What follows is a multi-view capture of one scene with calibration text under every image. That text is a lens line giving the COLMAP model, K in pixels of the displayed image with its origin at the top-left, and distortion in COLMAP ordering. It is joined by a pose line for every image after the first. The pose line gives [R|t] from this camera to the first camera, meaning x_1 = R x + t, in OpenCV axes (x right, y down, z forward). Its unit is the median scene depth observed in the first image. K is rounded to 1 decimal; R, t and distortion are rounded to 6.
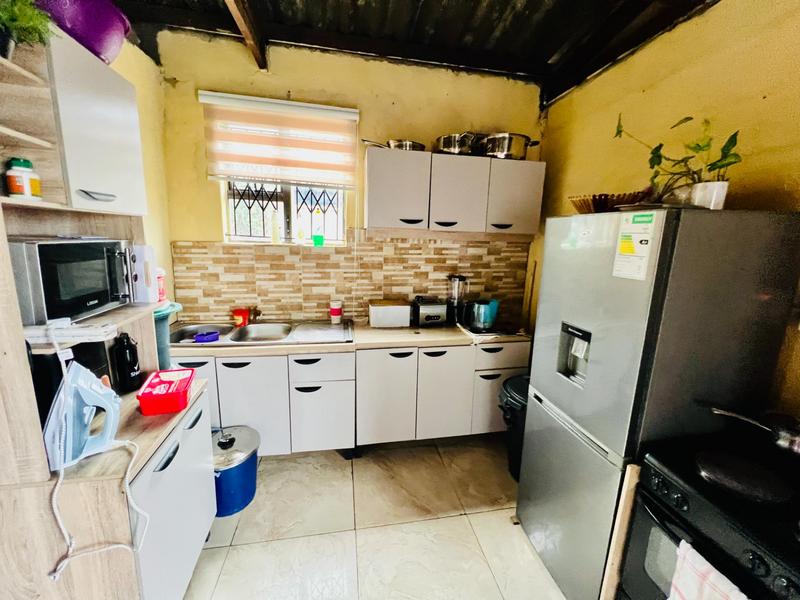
lens RADIAL K [[319.8, 0, 398.7], [0, 319.8, 298.6], [0, 0, 1]] dist [-0.002557, 0.000667]
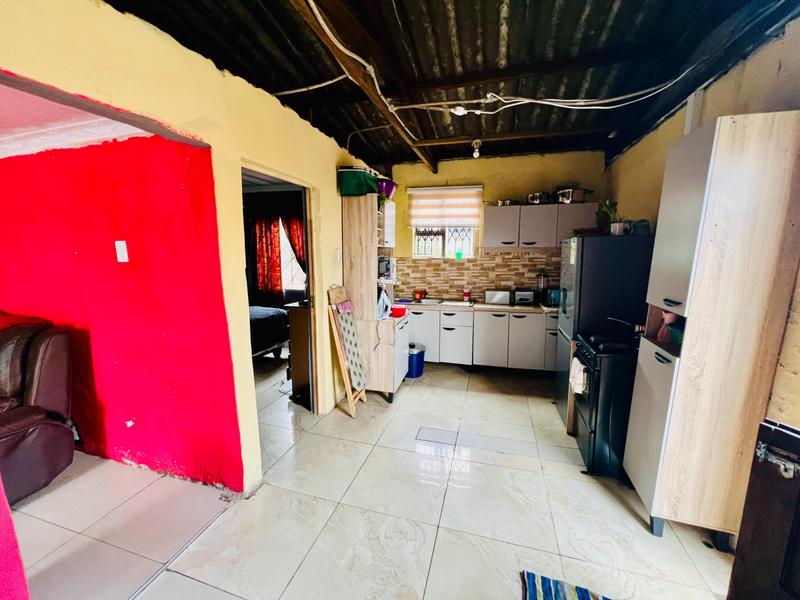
lens RADIAL K [[319.8, 0, 398.7], [0, 319.8, 298.6], [0, 0, 1]] dist [-0.002557, 0.000667]
pose [[0.893614, 0.029279, -0.447880, 0.284562], [-0.055157, 0.997470, -0.044843, 0.176067], [0.445434, 0.064776, 0.892969, -0.820066]]
